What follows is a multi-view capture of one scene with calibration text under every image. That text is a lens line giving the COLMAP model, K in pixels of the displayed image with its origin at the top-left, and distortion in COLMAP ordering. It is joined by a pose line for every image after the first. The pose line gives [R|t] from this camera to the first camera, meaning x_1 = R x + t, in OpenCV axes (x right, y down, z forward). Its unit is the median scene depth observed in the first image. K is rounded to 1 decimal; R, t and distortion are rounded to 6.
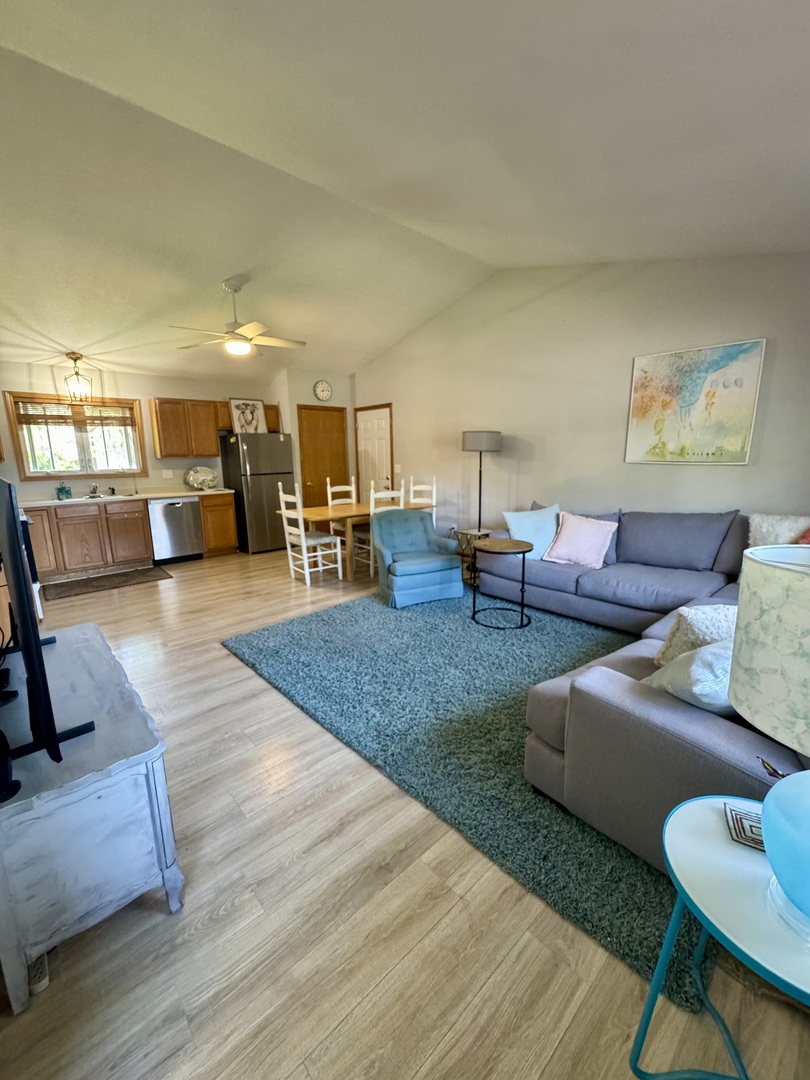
lens RADIAL K [[439.4, 0, 405.0], [0, 439.4, 540.0], [0, 0, 1]] dist [-0.000724, -0.000048]
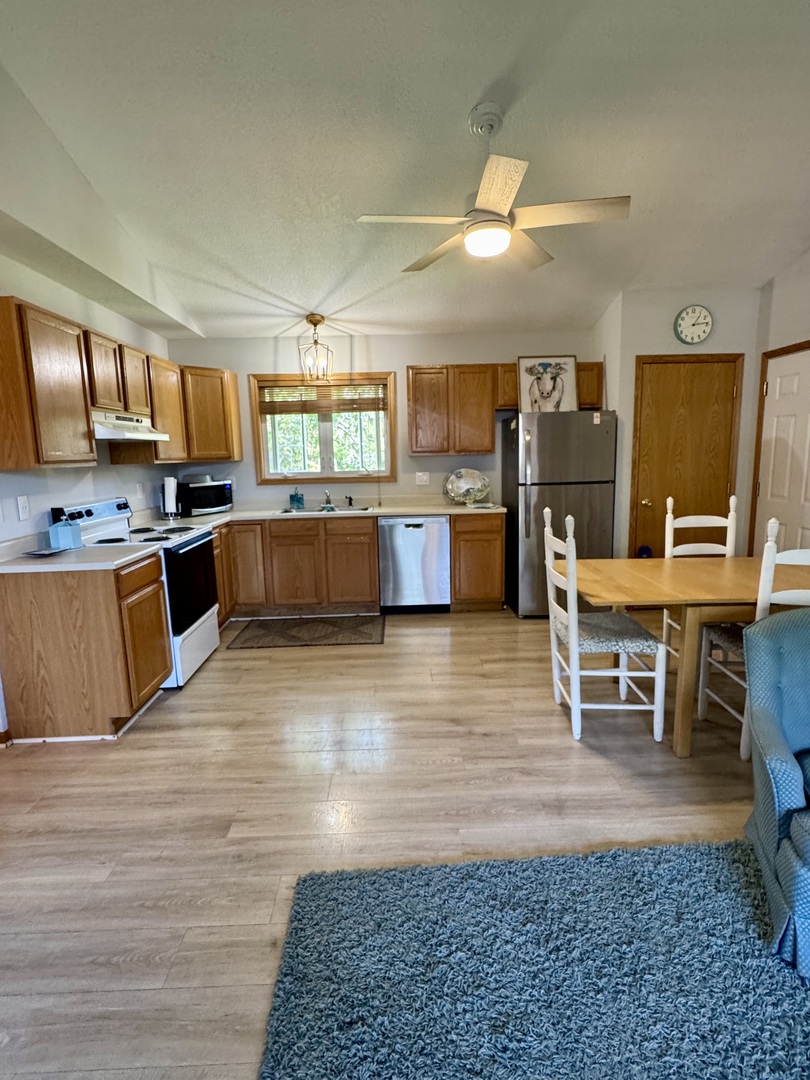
lens RADIAL K [[549.8, 0, 405.0], [0, 549.8, 540.0], [0, 0, 1]] dist [-0.004594, -0.000767]
pose [[0.762221, 0.099223, -0.639667, -0.010237], [-0.112359, 0.993462, 0.020218, -0.078494], [0.637491, 0.056462, 0.768386, 0.375071]]
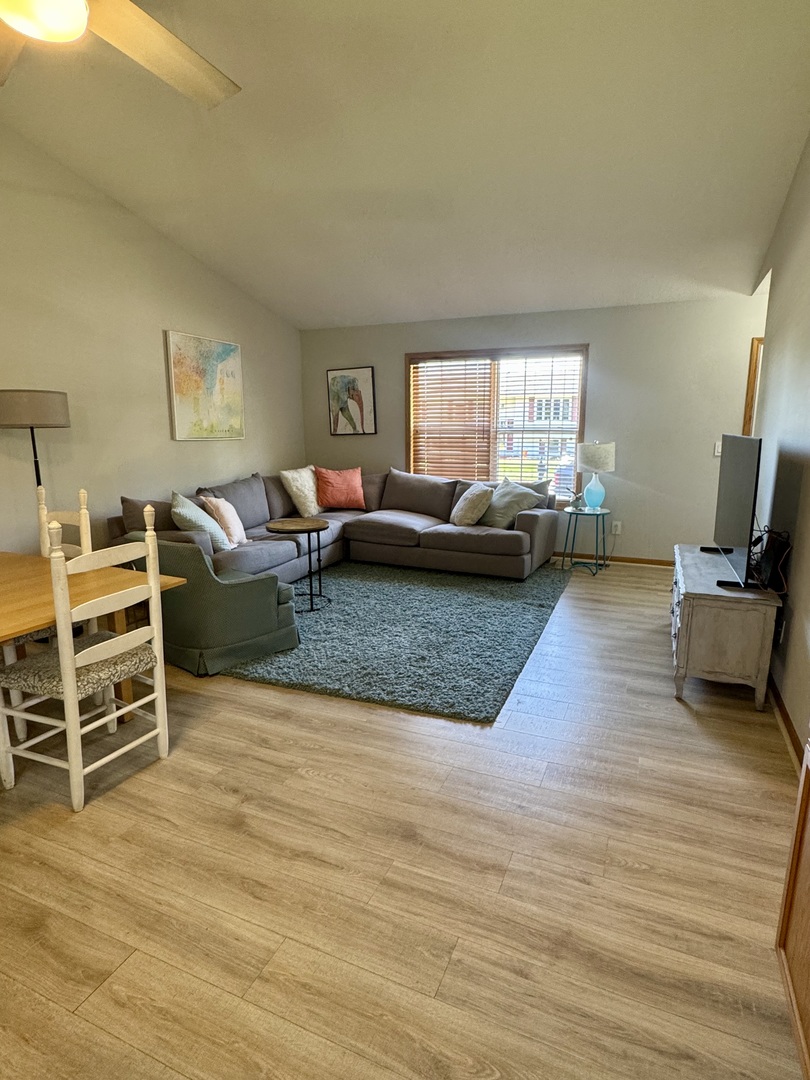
lens RADIAL K [[581.6, 0, 405.0], [0, 581.6, 540.0], [0, 0, 1]] dist [0.002040, 0.000232]
pose [[-0.416530, -0.163309, 0.894334, -0.646446], [0.183193, 0.948477, 0.258517, -0.154504], [-0.890474, 0.271516, -0.365152, 0.810283]]
